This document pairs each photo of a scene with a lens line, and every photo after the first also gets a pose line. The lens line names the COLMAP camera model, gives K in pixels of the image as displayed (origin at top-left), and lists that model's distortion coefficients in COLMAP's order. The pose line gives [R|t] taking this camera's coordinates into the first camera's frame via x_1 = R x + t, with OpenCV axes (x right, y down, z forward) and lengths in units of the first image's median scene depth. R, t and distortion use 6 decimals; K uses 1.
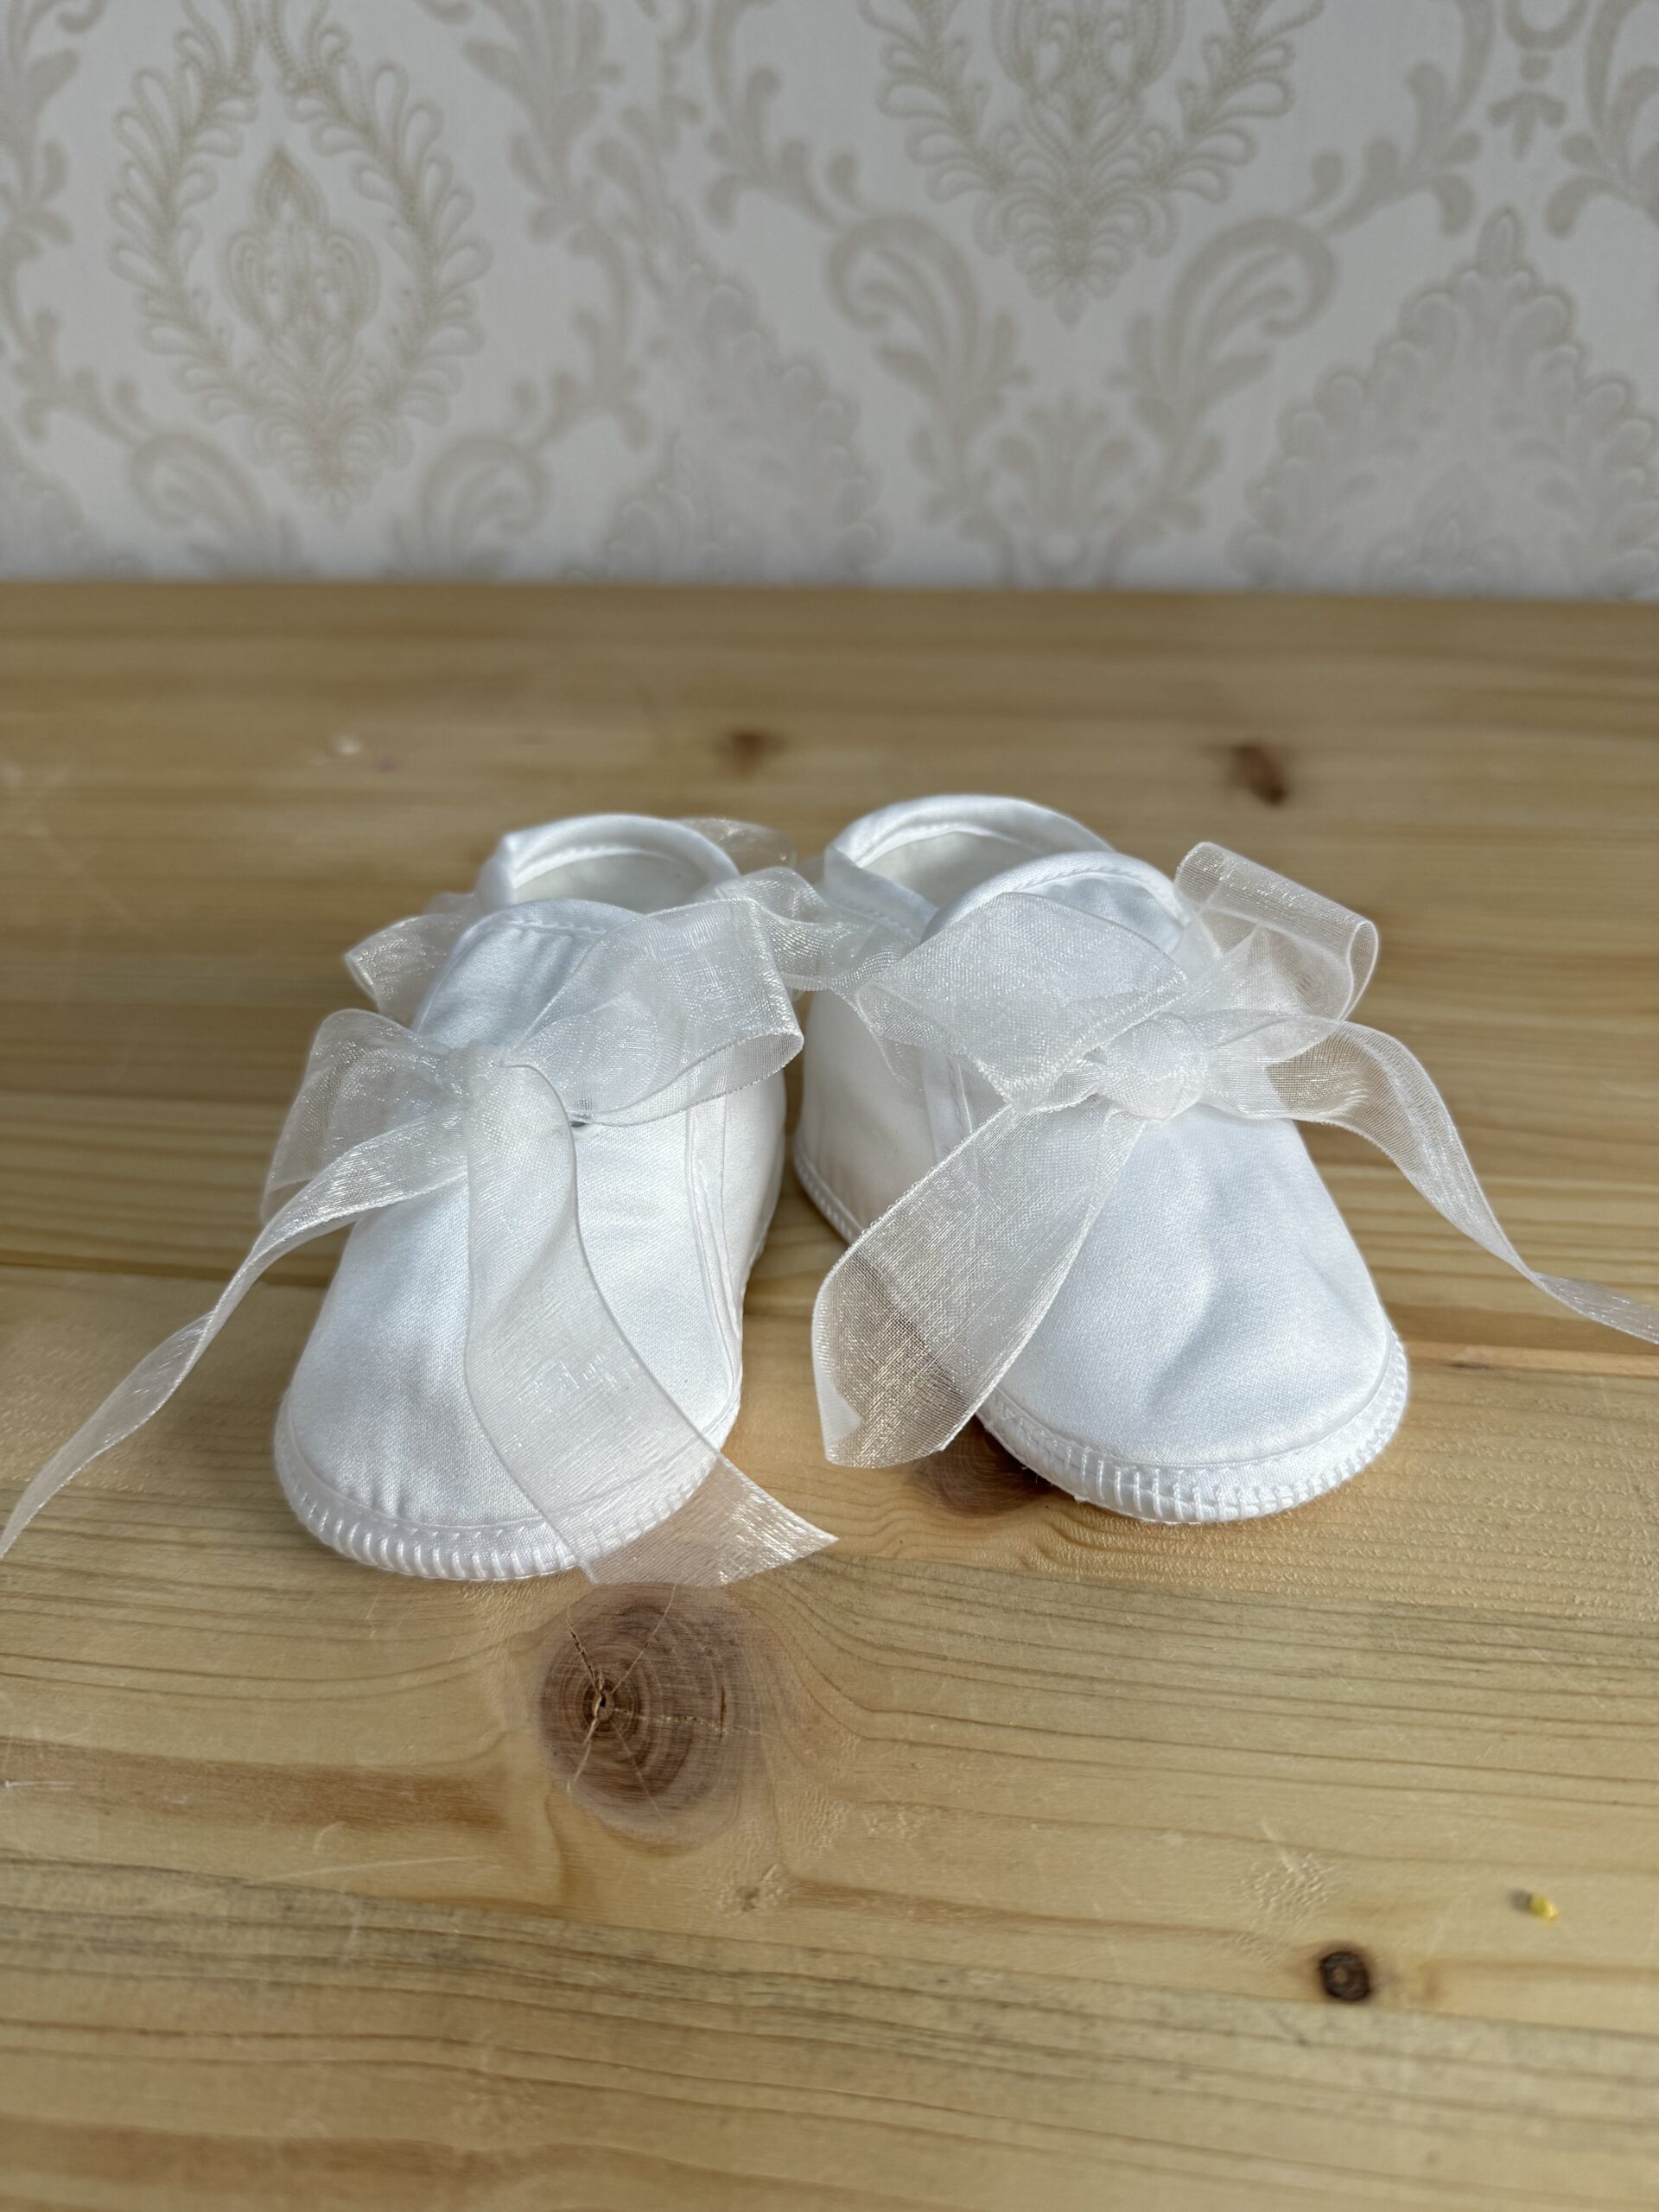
lens RADIAL K [[1650.4, 0, 870.3], [0, 1650.4, 1105.6], [0, 0, 1]] dist [-0.055700, 0.013270]
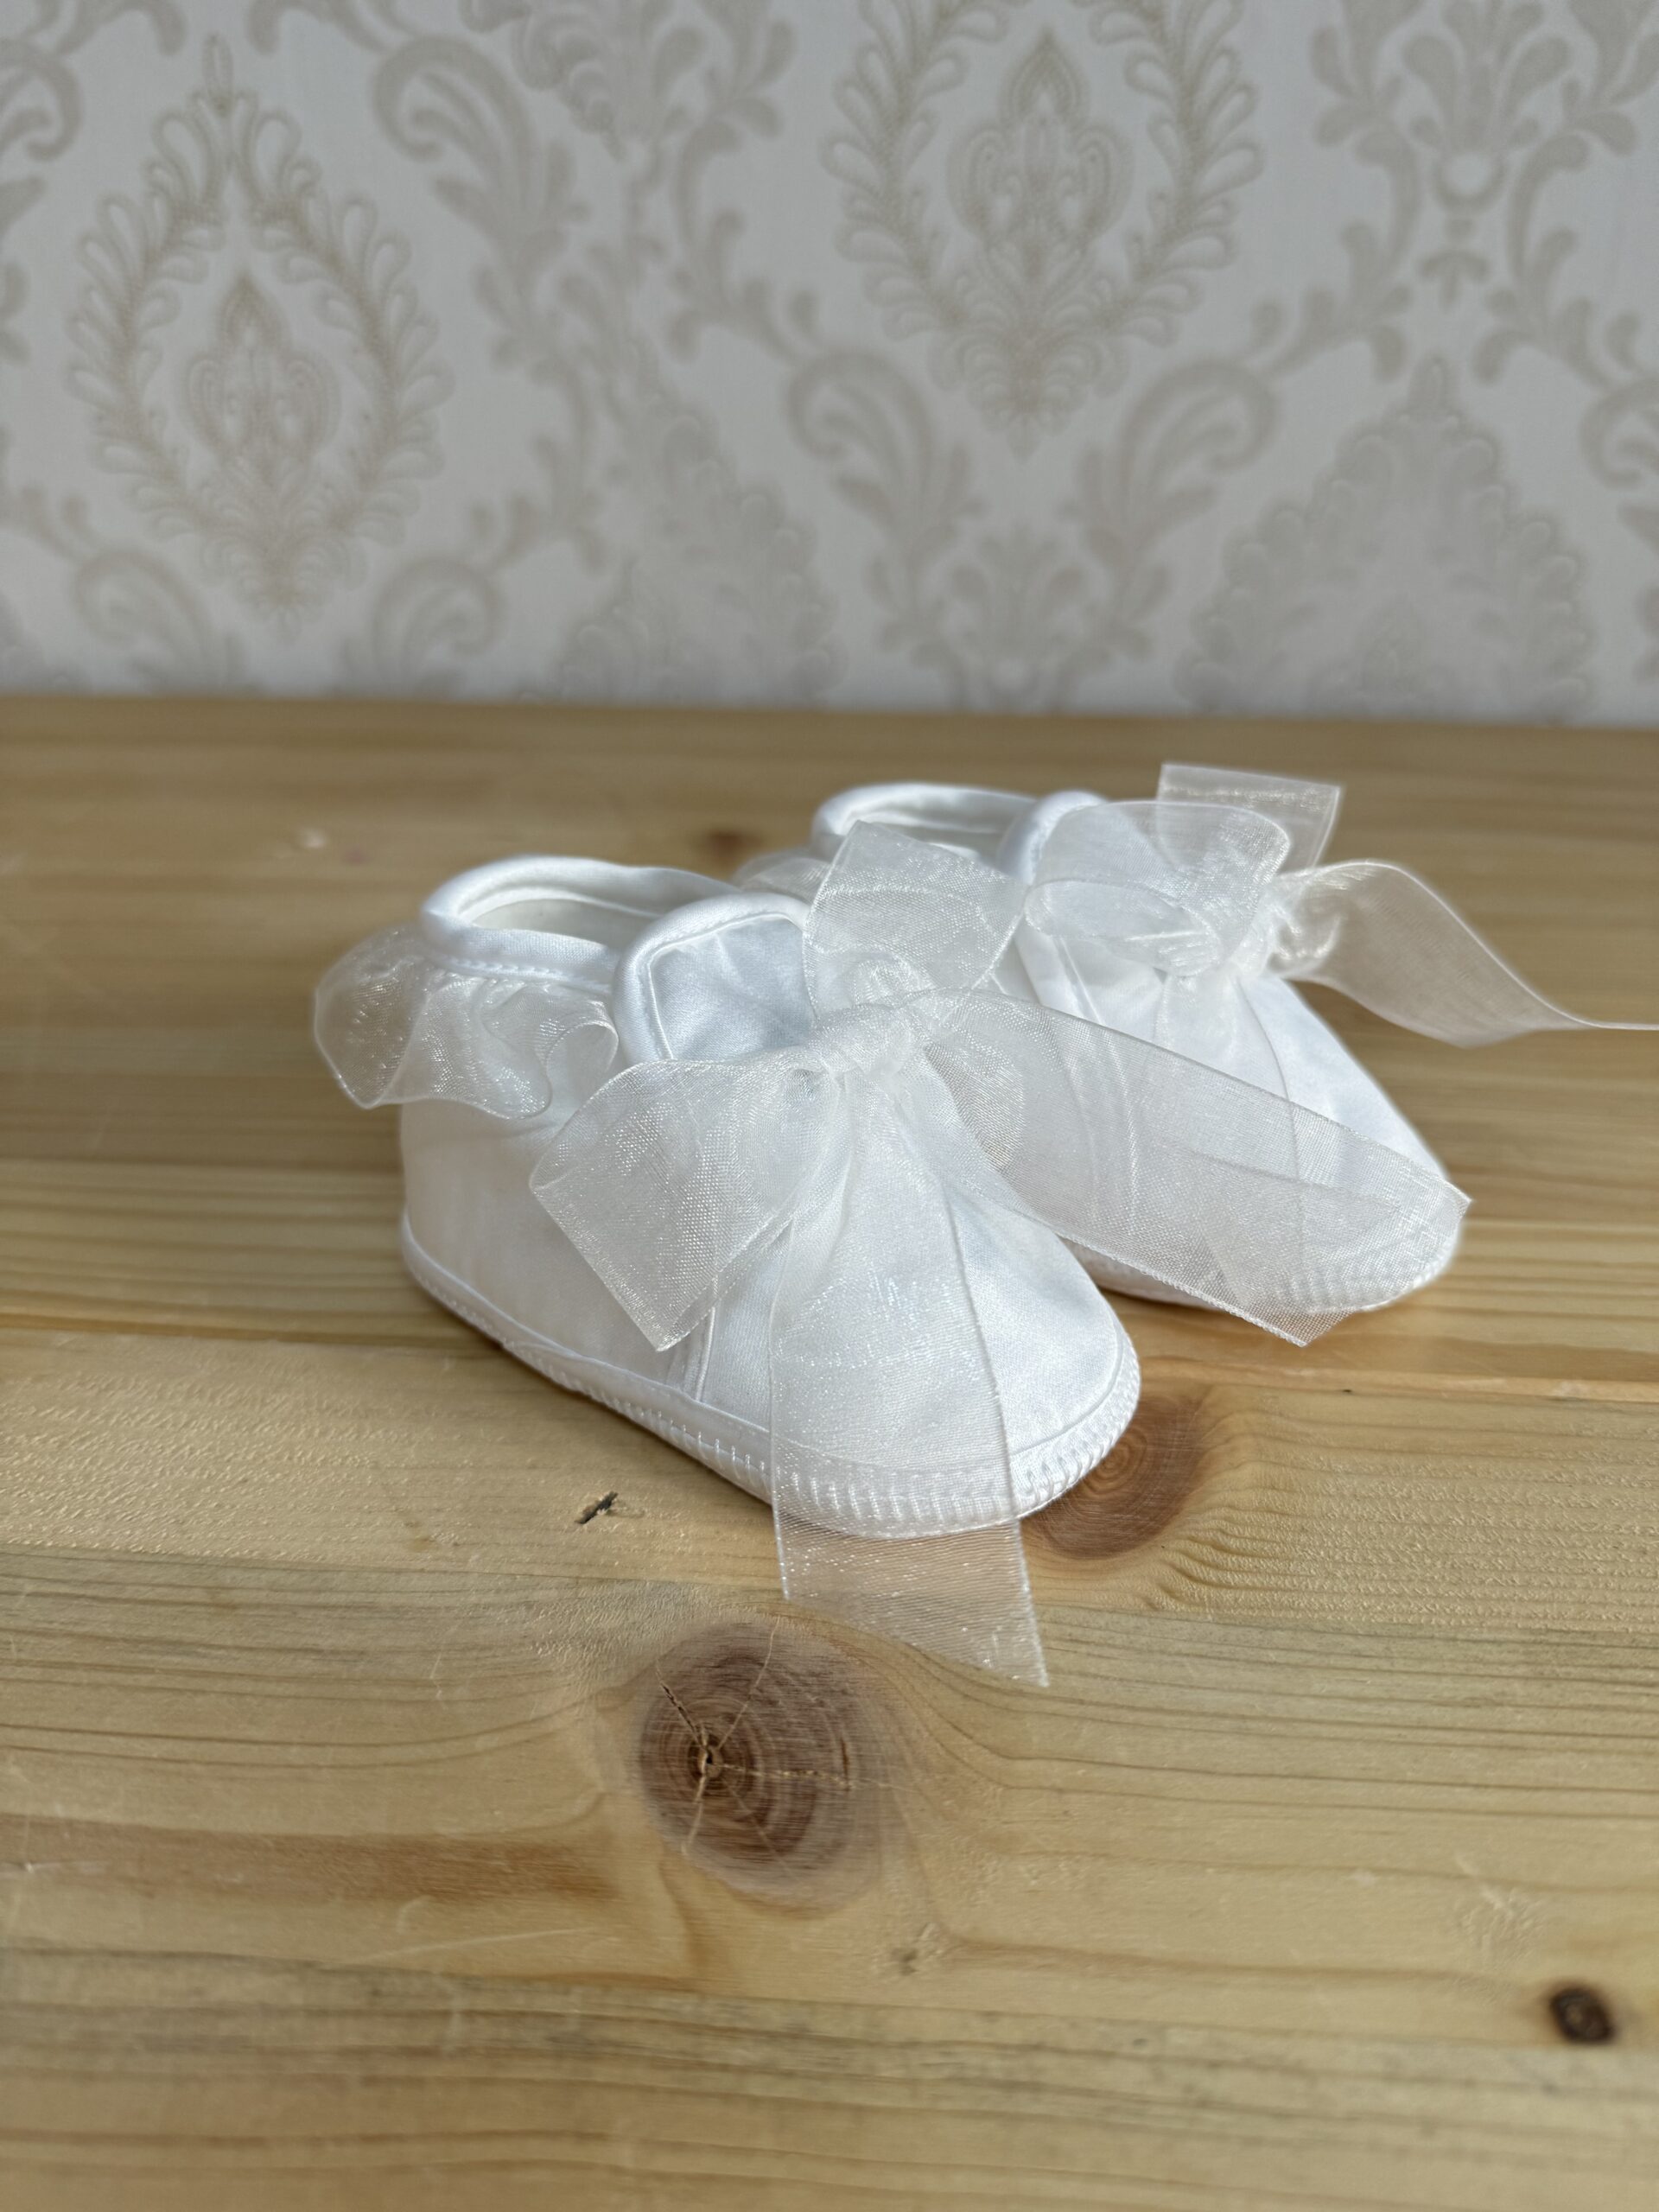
lens RADIAL K [[1650.4, 0, 858.4], [0, 1650.4, 1101.4], [0, 0, 1]] dist [-0.055700, 0.013270]
pose [[0.998023, -0.002089, 0.062820, -0.114956], [0.008801, 0.994246, -0.106760, 0.086290], [-0.062236, 0.107102, 0.992298, 0.056326]]
